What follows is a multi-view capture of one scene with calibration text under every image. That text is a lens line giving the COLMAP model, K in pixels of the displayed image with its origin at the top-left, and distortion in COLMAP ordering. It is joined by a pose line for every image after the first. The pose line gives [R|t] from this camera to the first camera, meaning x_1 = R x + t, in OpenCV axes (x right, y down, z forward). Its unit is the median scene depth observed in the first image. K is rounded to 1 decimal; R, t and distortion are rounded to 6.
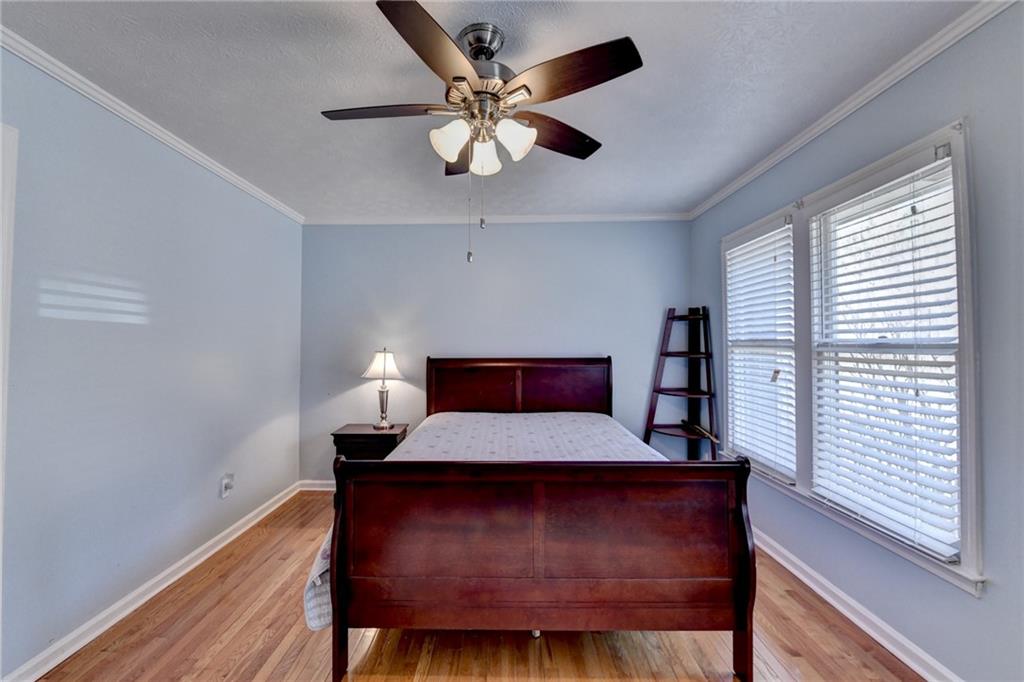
lens RADIAL K [[450.8, 0, 493.0], [0, 450.8, 336.4], [0, 0, 1]] dist [0.000215, 0.000063]
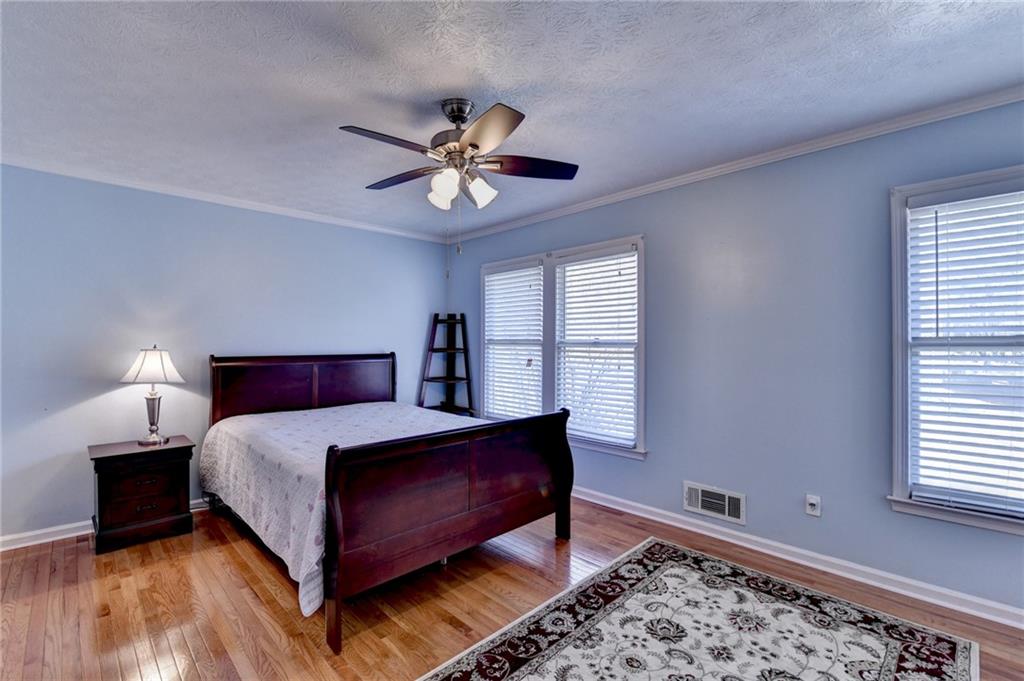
lens RADIAL K [[449.2, 0, 495.1], [0, 449.2, 343.2], [0, 0, 1]] dist [-0.004172, -0.000839]
pose [[0.713154, 0.002742, 0.701002, -0.462948], [-0.016378, 0.999785, 0.012751, 0.002349], [-0.700816, -0.020575, 0.713045, -0.008195]]
